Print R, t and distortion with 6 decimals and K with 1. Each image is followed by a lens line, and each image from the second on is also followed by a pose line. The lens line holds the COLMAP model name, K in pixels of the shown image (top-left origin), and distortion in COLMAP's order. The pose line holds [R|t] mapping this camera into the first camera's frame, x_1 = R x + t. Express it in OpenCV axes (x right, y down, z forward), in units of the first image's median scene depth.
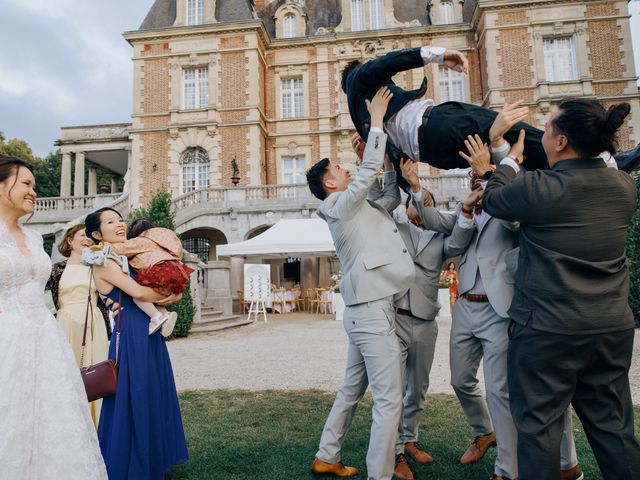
lens RADIAL K [[482.4, 0, 323.7], [0, 482.4, 238.7], [0, 0, 1]] dist [0.000918, -0.004398]
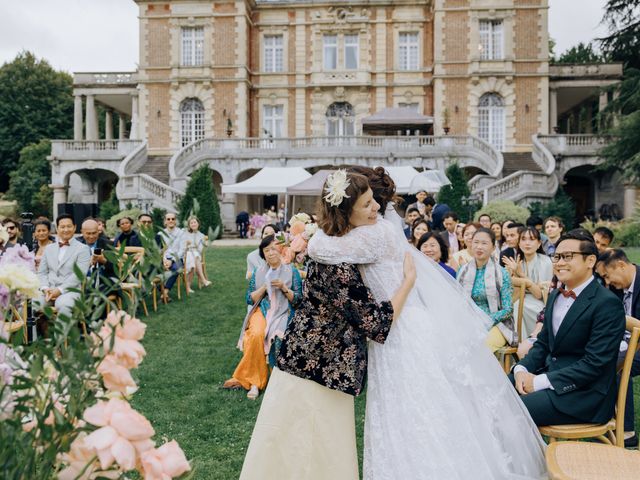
lens RADIAL K [[675.7, 0, 320.0], [0, 675.7, 240.0], [0, 0, 1]] dist [-0.003000, -0.004383]
pose [[0.999118, 0.031723, 0.027520, 0.016869], [-0.035062, 0.990784, 0.130834, -0.068307], [-0.023116, -0.131683, 0.991022, -0.711447]]
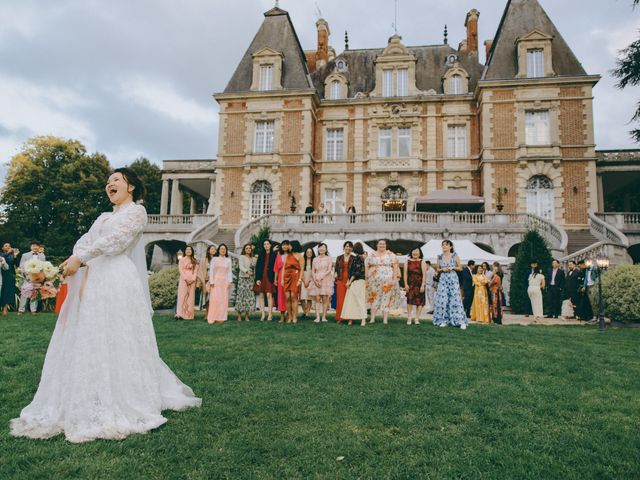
lens RADIAL K [[489.0, 0, 318.0], [0, 489.0, 242.4], [0, 0, 1]] dist [-0.004489, 0.003537]
pose [[0.996394, 0.050476, -0.068204, -0.006400], [-0.050919, 0.998691, -0.004784, -0.017137], [0.067873, 0.008239, 0.997660, -0.354488]]
